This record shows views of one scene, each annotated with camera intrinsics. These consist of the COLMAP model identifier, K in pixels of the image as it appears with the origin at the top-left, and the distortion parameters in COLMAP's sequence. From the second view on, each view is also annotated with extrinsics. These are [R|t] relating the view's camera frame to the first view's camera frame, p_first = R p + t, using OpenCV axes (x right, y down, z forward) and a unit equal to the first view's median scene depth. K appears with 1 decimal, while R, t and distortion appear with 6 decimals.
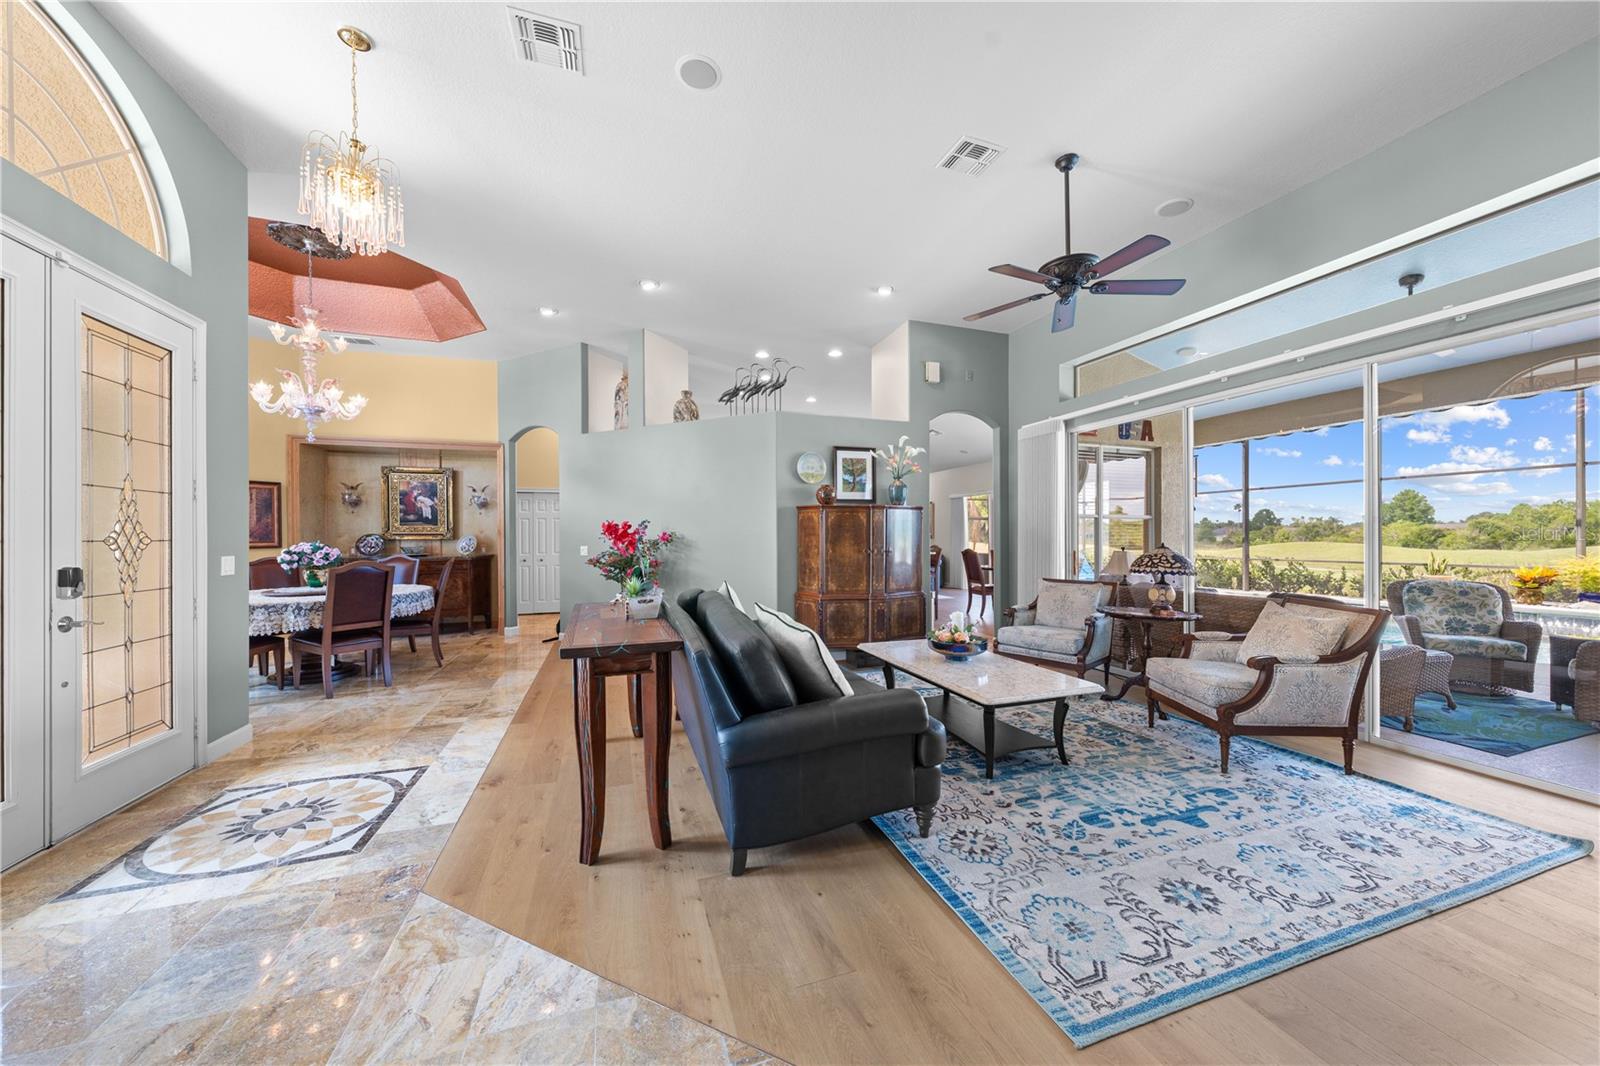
lens RADIAL K [[543.4, 0, 798.8], [0, 543.4, 536.7], [0, 0, 1]] dist [-0.003325, 0.000212]
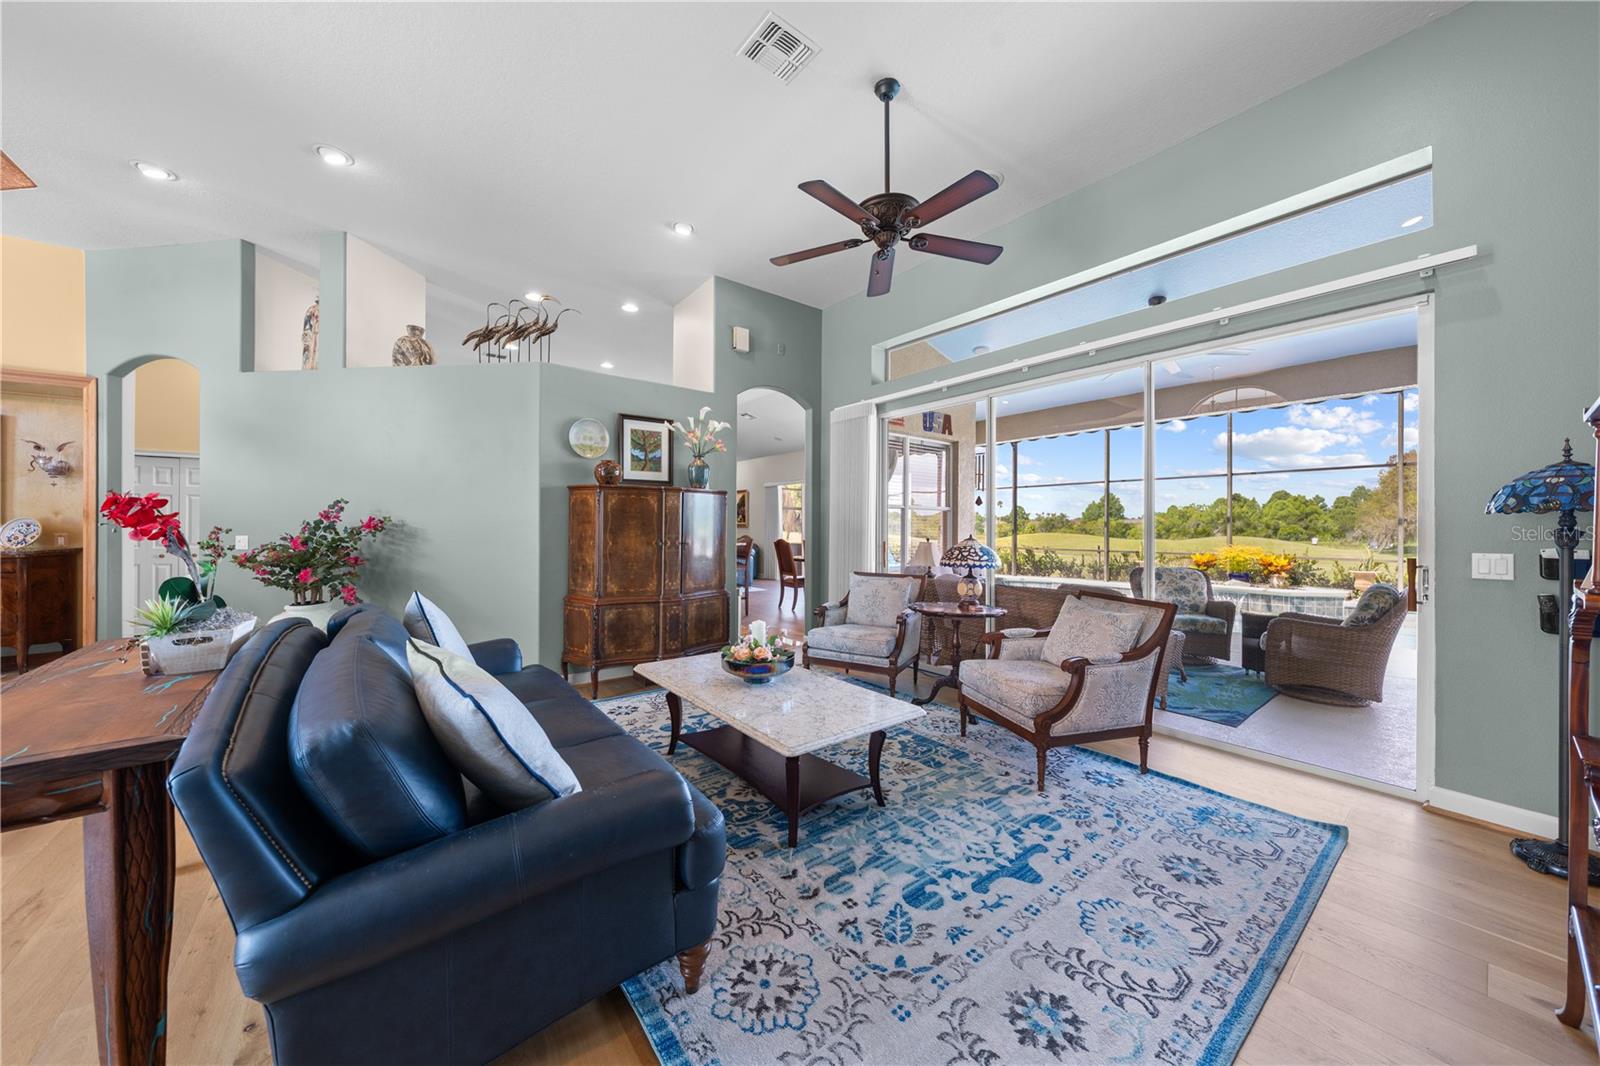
lens RADIAL K [[543.4, 0, 804.0], [0, 543.4, 524.6], [0, 0, 1]] dist [-0.003325, 0.000212]
pose [[0.943614, 0.008944, 0.330926, 0.092619], [-0.008130, 0.999960, -0.003843, 0.000166], [-0.330947, 0.000936, 0.943649, 0.232488]]
